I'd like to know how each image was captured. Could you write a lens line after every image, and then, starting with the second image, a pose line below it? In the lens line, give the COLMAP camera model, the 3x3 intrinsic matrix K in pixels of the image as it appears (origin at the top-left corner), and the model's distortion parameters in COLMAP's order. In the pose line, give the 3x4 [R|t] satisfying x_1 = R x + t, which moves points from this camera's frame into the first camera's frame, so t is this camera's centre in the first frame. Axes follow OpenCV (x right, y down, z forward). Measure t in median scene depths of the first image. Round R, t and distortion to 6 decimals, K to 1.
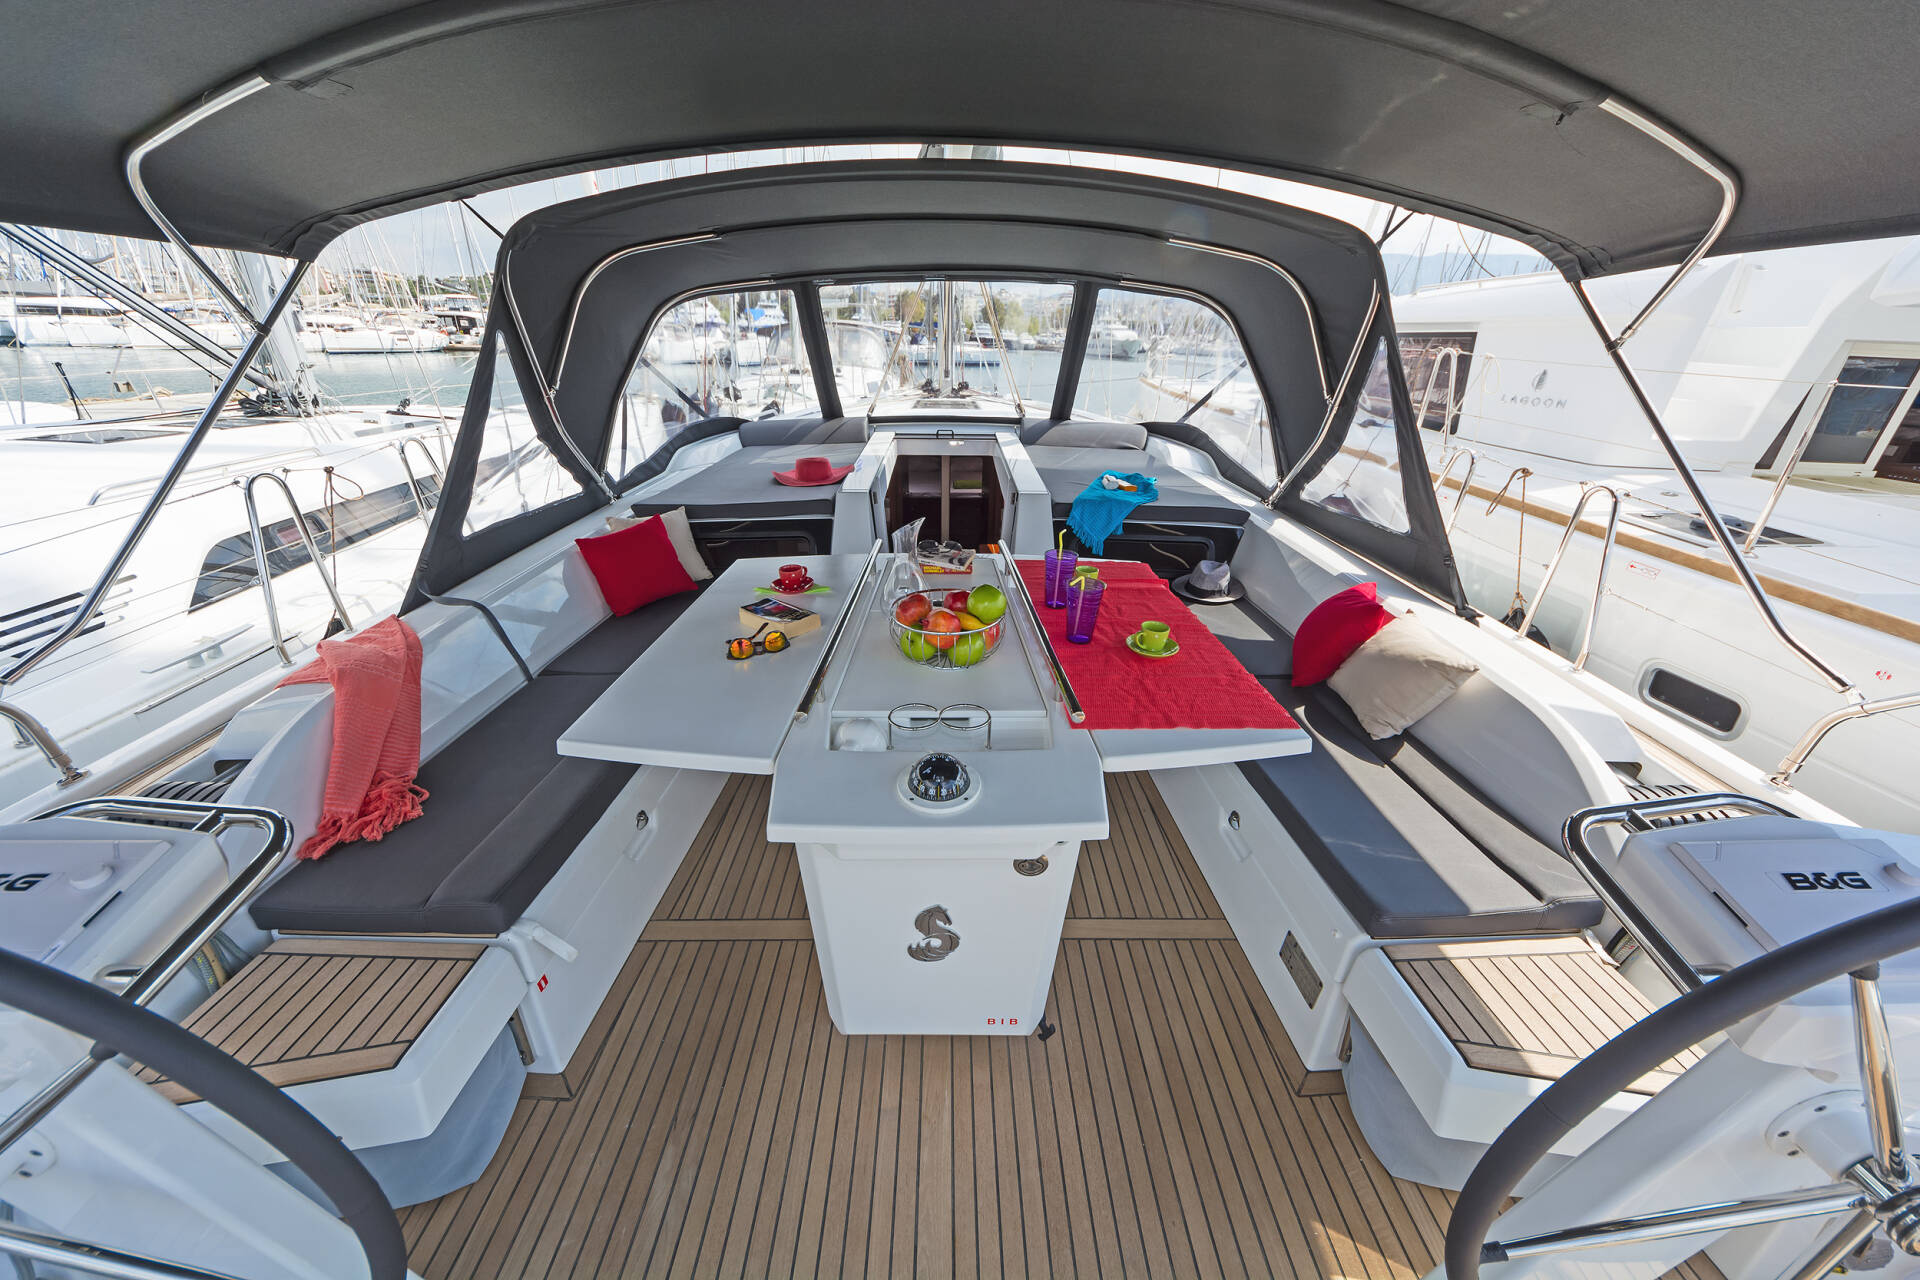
lens RADIAL K [[700.3, 0, 956.7], [0, 700.3, 648.2], [0, 0, 1]] dist [-0.000259, -0.000910]
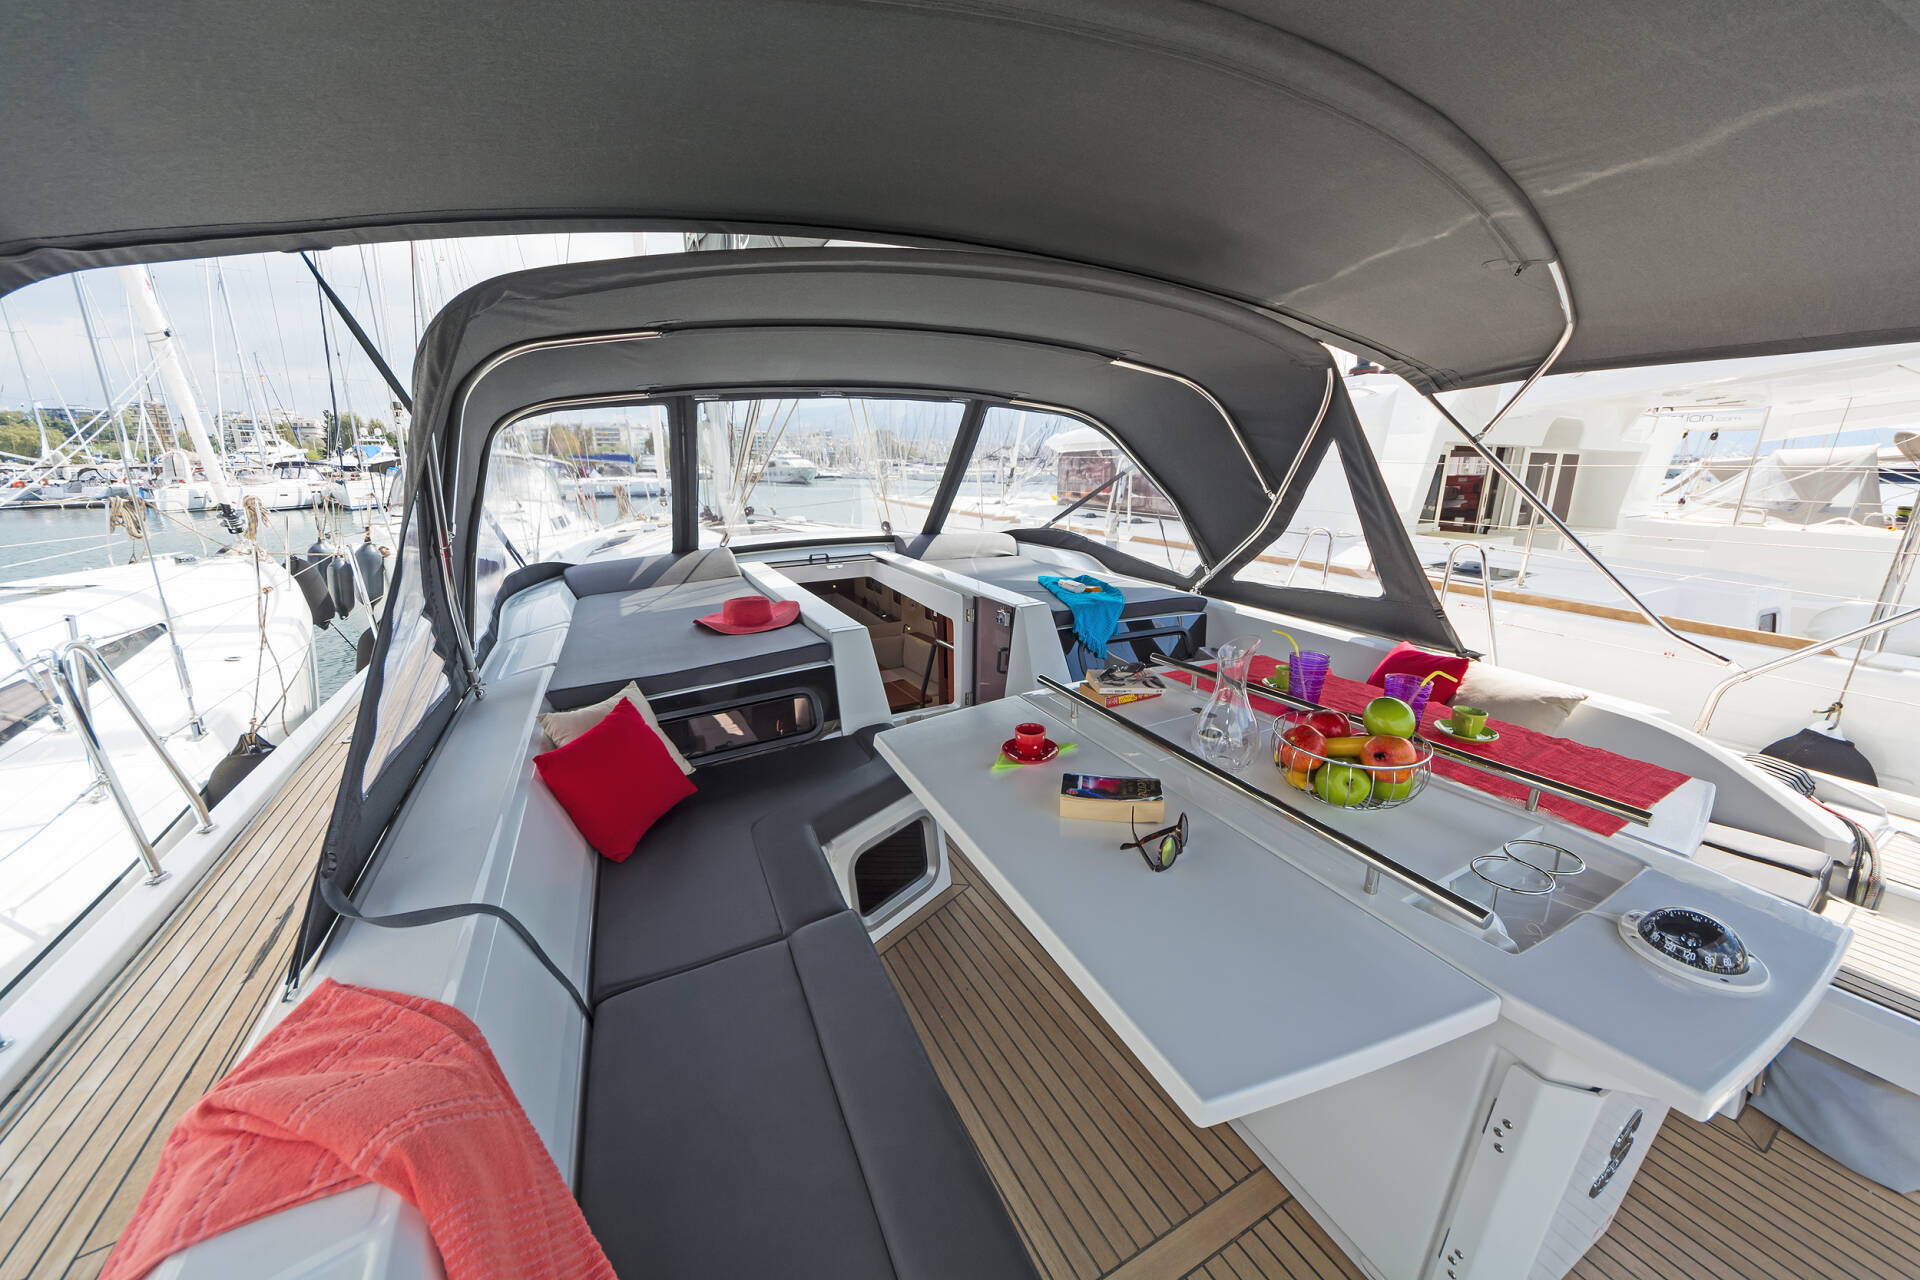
lens RADIAL K [[700.3, 0, 956.8], [0, 700.3, 632.4], [0, 0, 1]] dist [-0.000259, -0.000910]
pose [[0.890560, -0.134184, 0.434623, -0.508941], [0.211847, 0.967898, -0.135256, -0.106616], [-0.402522, 0.212527, 0.890398, 0.286265]]
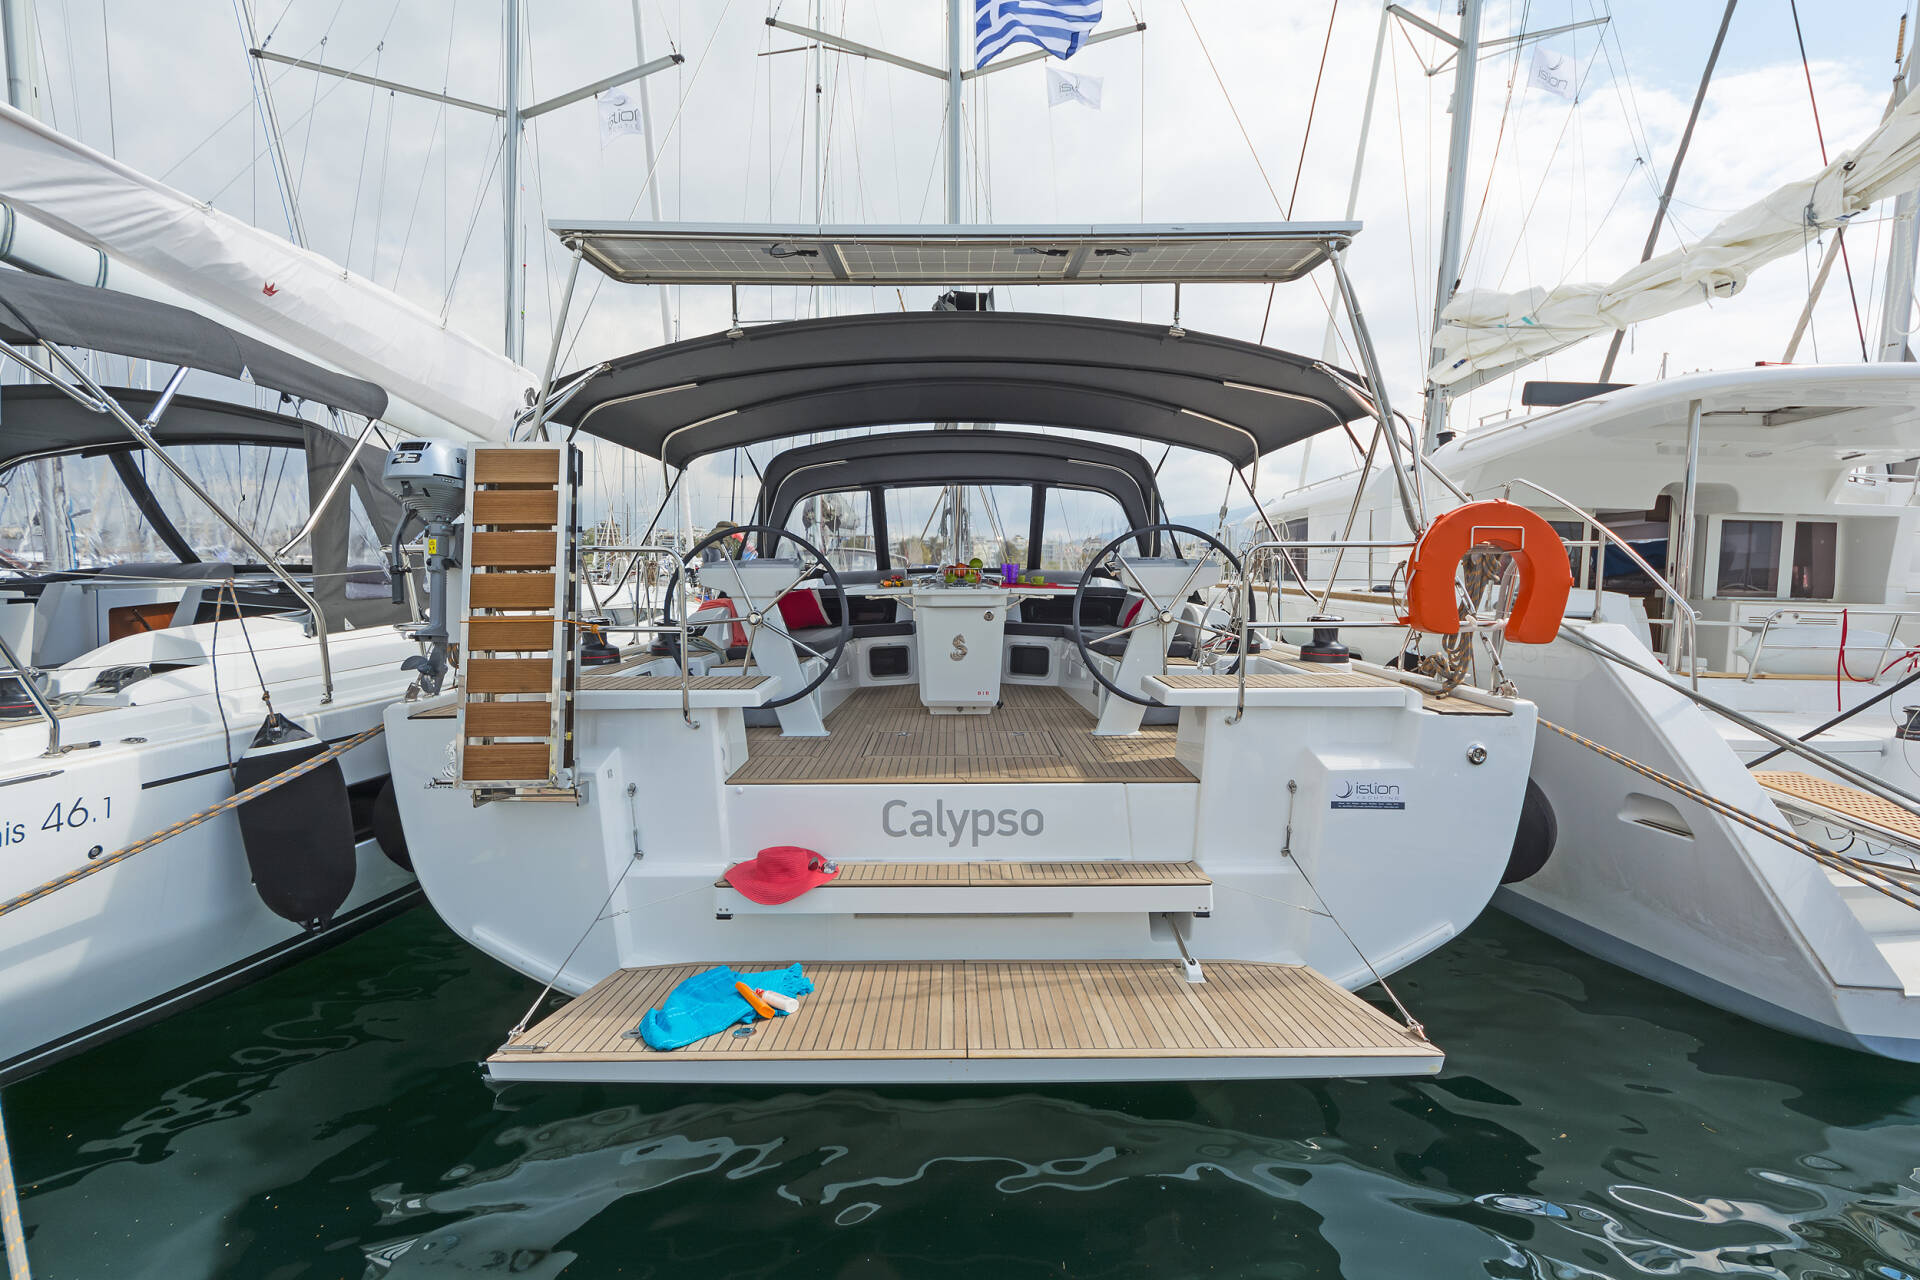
lens RADIAL K [[895.6, 0, 962.3], [0, 895.6, 643.1], [0, 0, 1]] dist [-0.004528, 0.000309]
pose [[0.999869, -0.014694, -0.006805, 0.003844], [0.011309, 0.934400, -0.356047, 1.003374], [0.011590, 0.355923, 0.934443, -1.493219]]
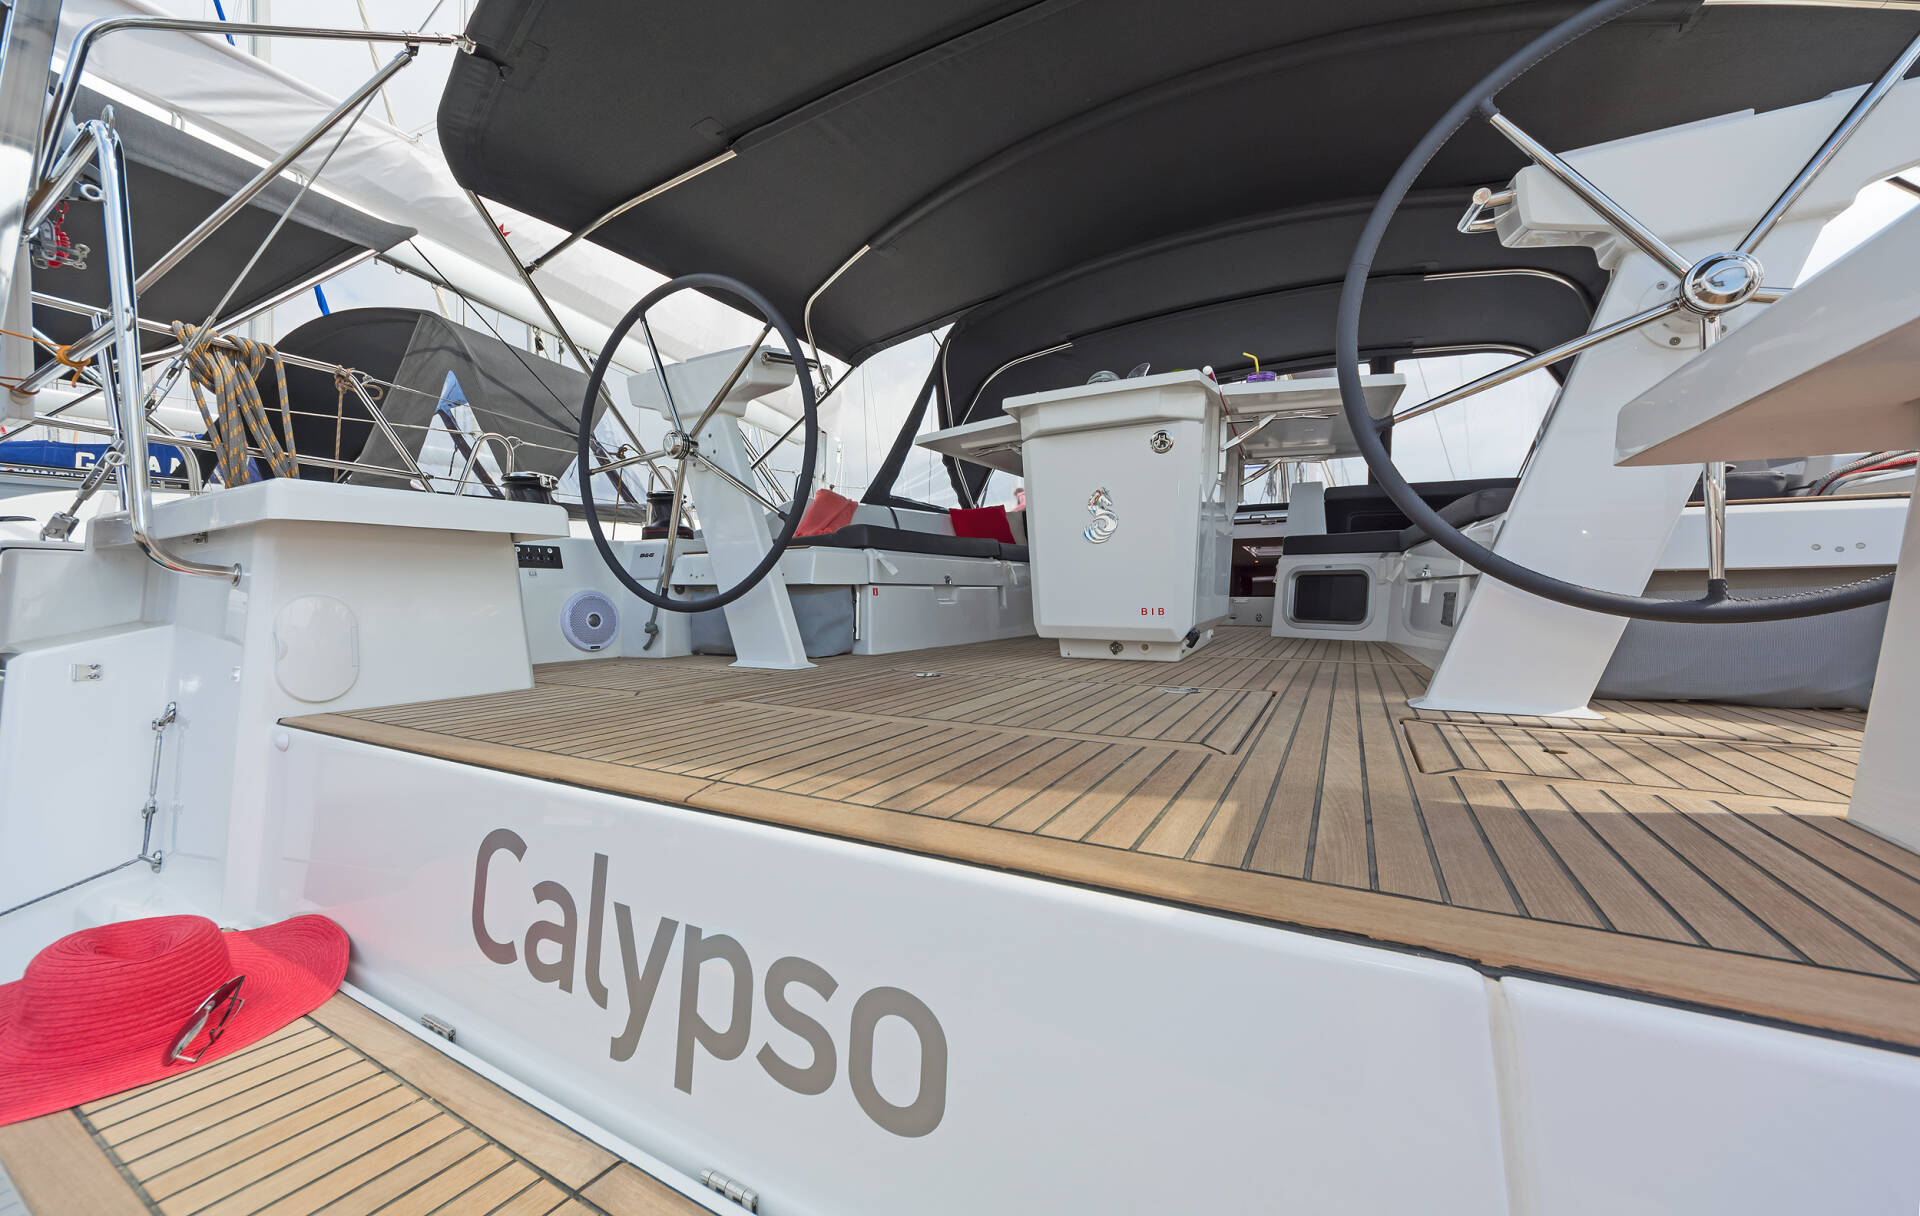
lens RADIAL K [[725.1, 0, 941.2], [0, 725.1, 613.0], [0, 0, 1]] dist [0.005935, 0.000092]
pose [[0.865551, -0.002531, -0.500814, 0.247029], [-0.204451, 0.911080, -0.357956, 0.686959], [0.457188, 0.412221, 0.788069, -0.163672]]
